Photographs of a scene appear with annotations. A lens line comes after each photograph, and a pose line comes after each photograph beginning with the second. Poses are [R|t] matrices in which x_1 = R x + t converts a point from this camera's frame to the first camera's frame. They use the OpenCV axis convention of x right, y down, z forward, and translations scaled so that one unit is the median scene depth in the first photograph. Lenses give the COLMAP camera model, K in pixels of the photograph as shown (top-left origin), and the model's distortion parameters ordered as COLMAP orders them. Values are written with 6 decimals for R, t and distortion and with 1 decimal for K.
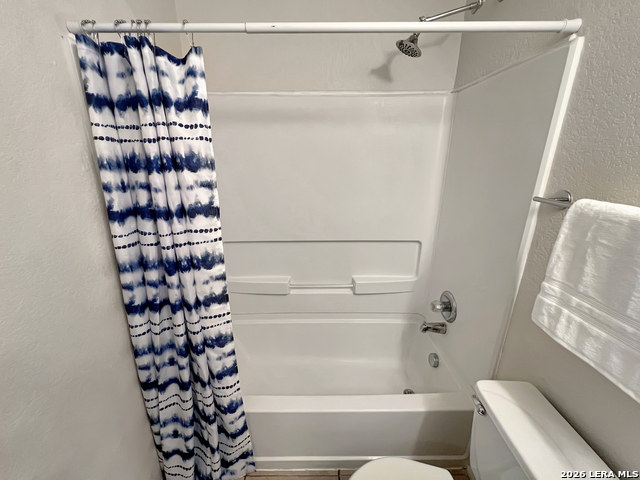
lens RADIAL K [[257.3, 0, 320.4], [0, 257.3, 241.3], [0, 0, 1]] dist [0.000886, -0.000196]
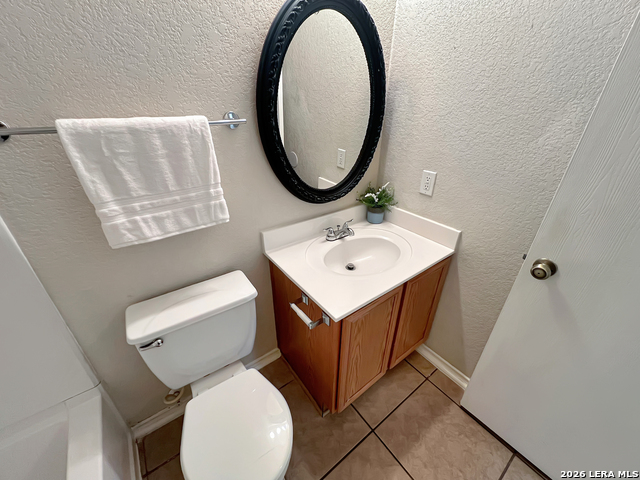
lens RADIAL K [[257.3, 0, 324.5], [0, 257.3, 238.0], [0, 0, 1]] dist [0.000886, -0.000196]
pose [[-0.601836, -0.393480, 0.694958, -0.446512], [0.228287, 0.749127, 0.621847, -0.206953], [-0.765296, 0.532900, -0.361026, 0.831567]]
